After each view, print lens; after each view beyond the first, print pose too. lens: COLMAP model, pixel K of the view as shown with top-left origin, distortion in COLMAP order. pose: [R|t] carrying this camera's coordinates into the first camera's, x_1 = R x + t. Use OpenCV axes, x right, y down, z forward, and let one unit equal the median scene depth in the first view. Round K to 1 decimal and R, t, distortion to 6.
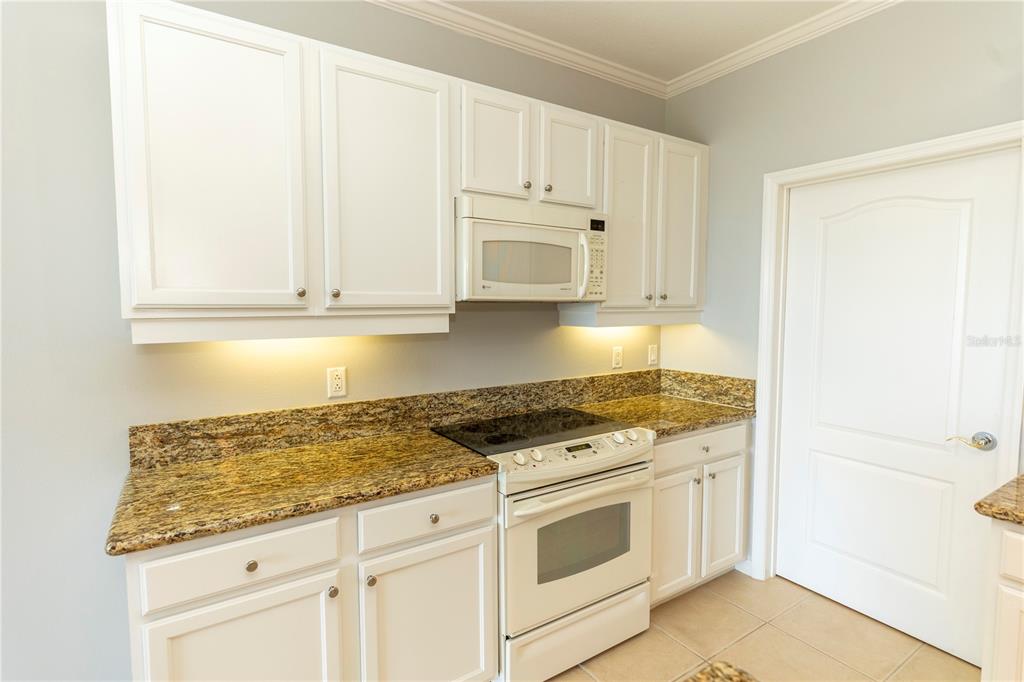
lens RADIAL K [[538.4, 0, 513.3], [0, 538.4, 333.5], [0, 0, 1]] dist [-0.000487, -0.000005]
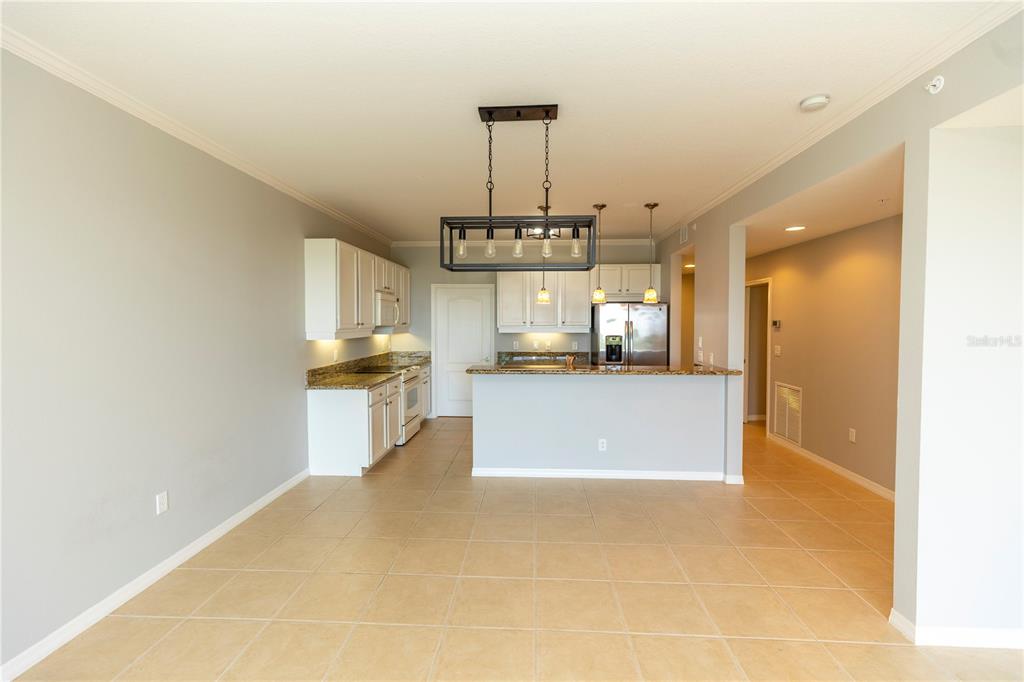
lens RADIAL K [[452.0, 0, 512.6], [0, 452.0, 339.7], [0, 0, 1]] dist [-0.000150, -0.000216]
pose [[0.608309, -0.045113, 0.792417, -1.170103], [0.070069, 0.997538, 0.003002, 0.046530], [-0.790601, 0.053698, 0.609973, -0.833404]]
